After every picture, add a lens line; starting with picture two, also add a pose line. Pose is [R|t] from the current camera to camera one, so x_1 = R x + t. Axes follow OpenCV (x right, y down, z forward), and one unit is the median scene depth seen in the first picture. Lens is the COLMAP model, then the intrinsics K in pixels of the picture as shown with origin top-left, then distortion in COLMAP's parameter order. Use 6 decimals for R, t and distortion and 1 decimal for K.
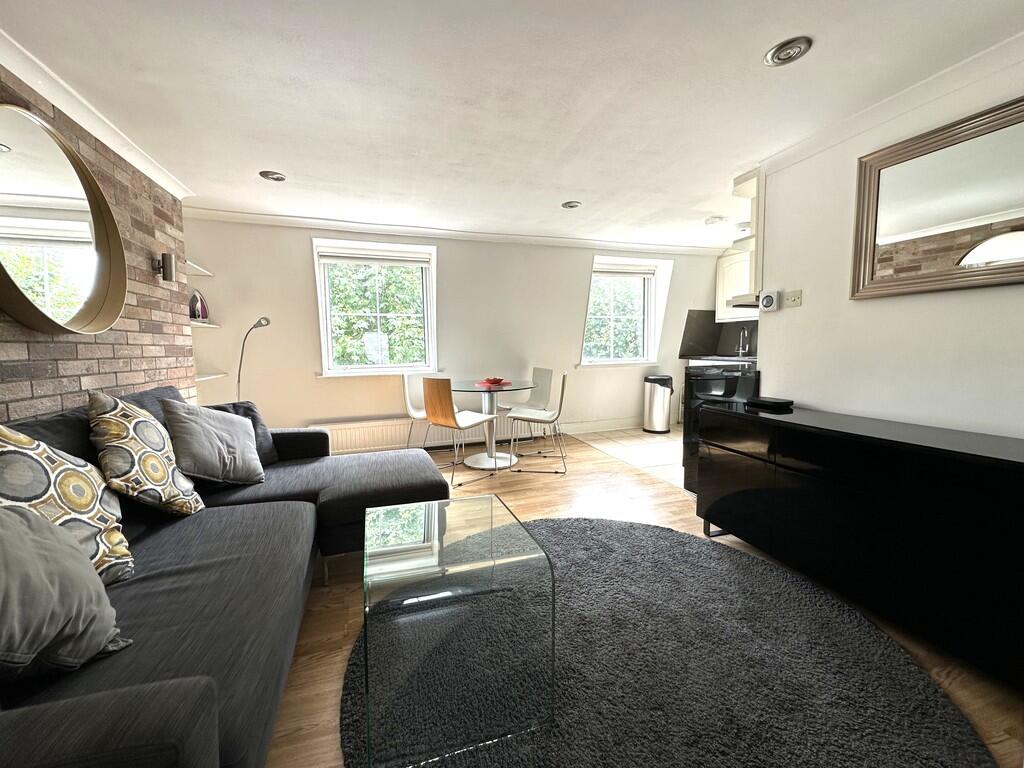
lens RADIAL K [[409.2, 0, 512.0], [0, 409.2, 384.0], [0, 0, 1]] dist [-0.001452, -0.000024]
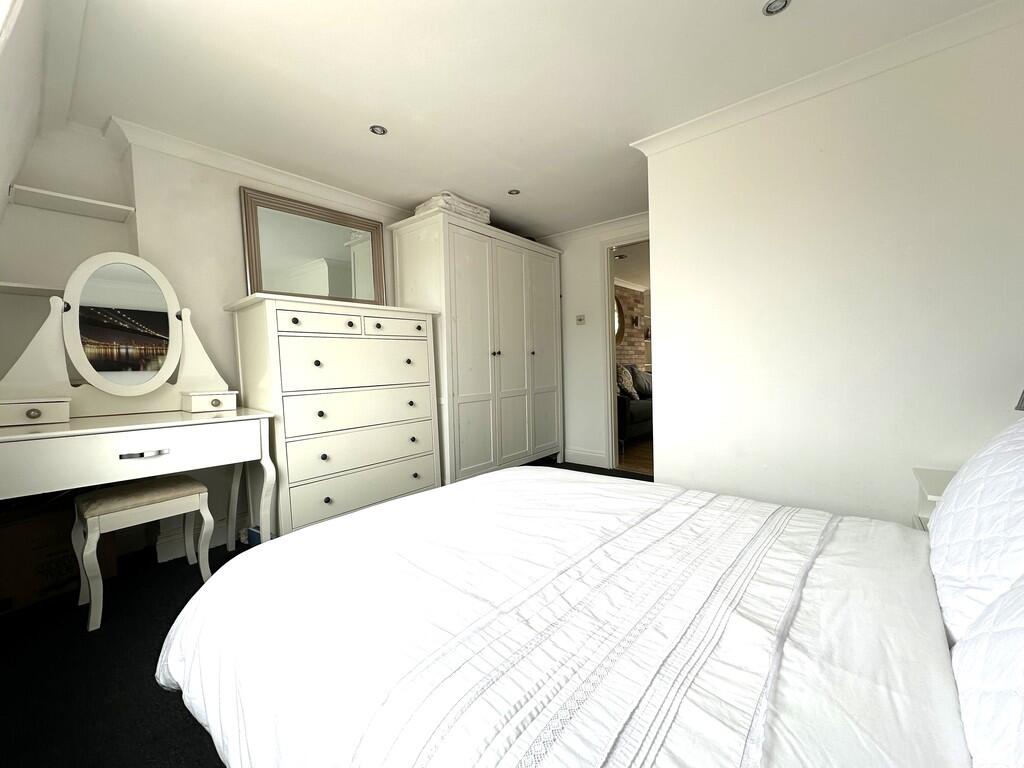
lens RADIAL K [[409.2, 0, 512.0], [0, 409.2, 384.0], [0, 0, 1]] dist [-0.001452, -0.000024]
pose [[0.521616, 0.034234, -0.852493, 1.033255], [-0.052701, 0.998579, 0.007854, 0.149221], [0.851551, 0.040830, 0.522679, -1.086540]]
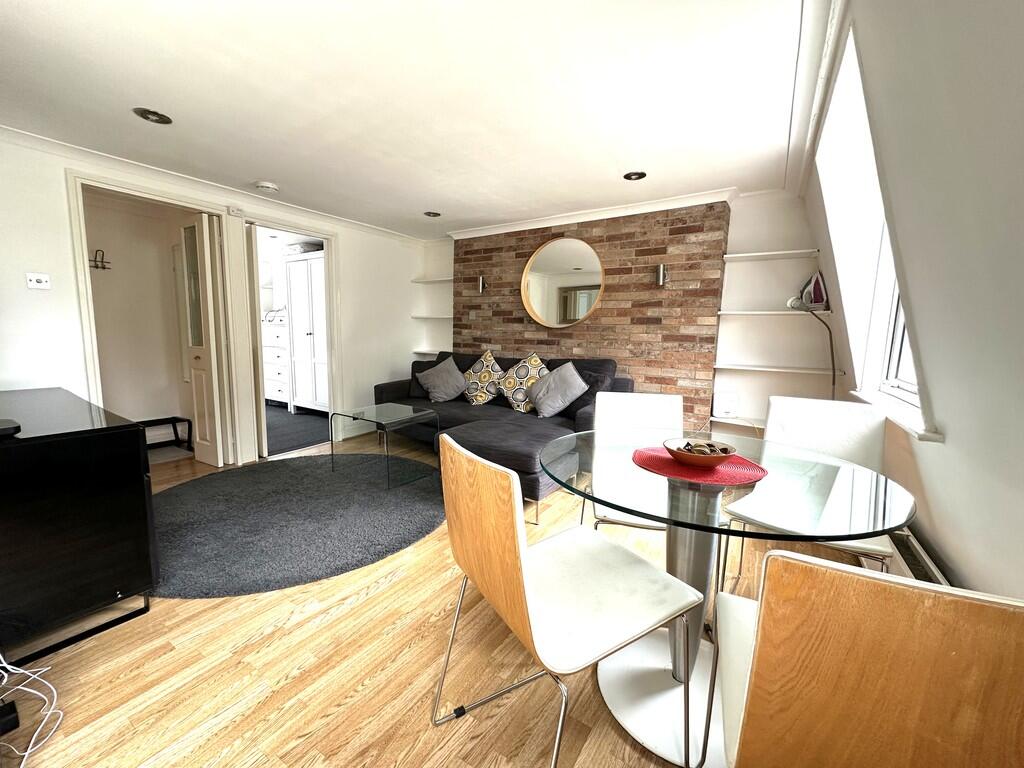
lens RADIAL K [[409.2, 0, 512.0], [0, 409.2, 384.0], [0, 0, 1]] dist [-0.001452, -0.000024]
pose [[-0.777330, 0.075174, -0.624585, 0.387582], [-0.067389, 0.977172, 0.201479, -0.173575], [0.625473, 0.198706, -0.754519, 1.775858]]
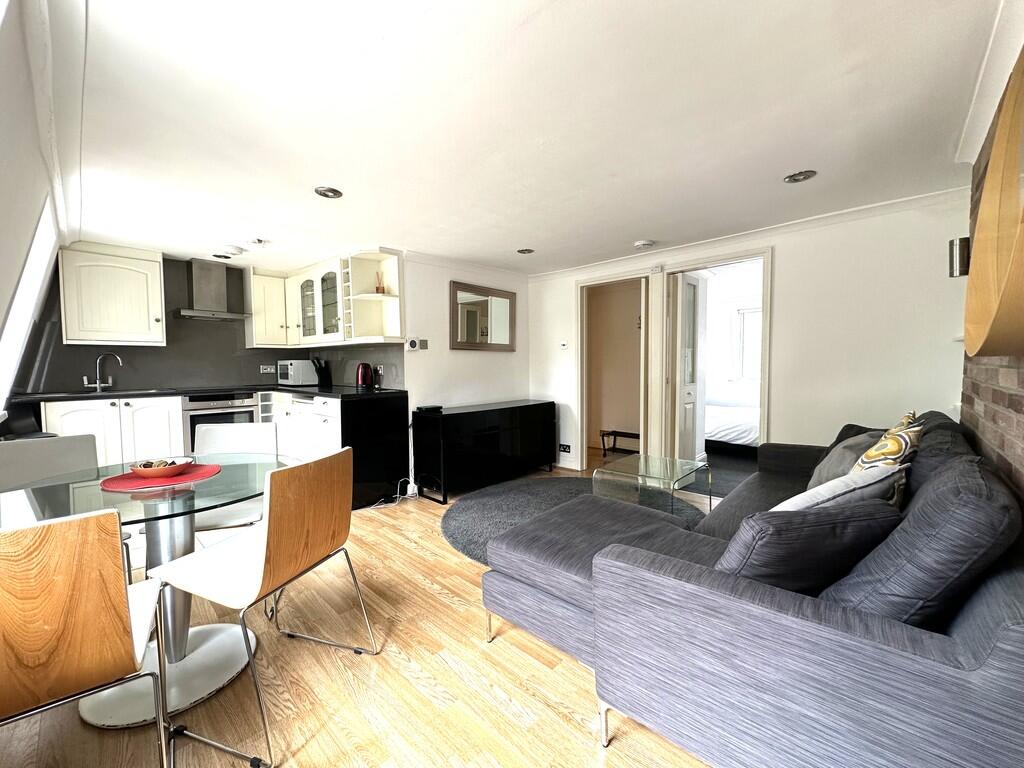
lens RADIAL K [[409.2, 0, 512.0], [0, 409.2, 384.0], [0, 0, 1]] dist [-0.001452, -0.000024]
pose [[-0.470396, -0.020510, 0.882217, -0.867599], [0.095296, 0.992703, 0.073890, -0.130045], [-0.877295, 0.118829, -0.465009, 1.375612]]
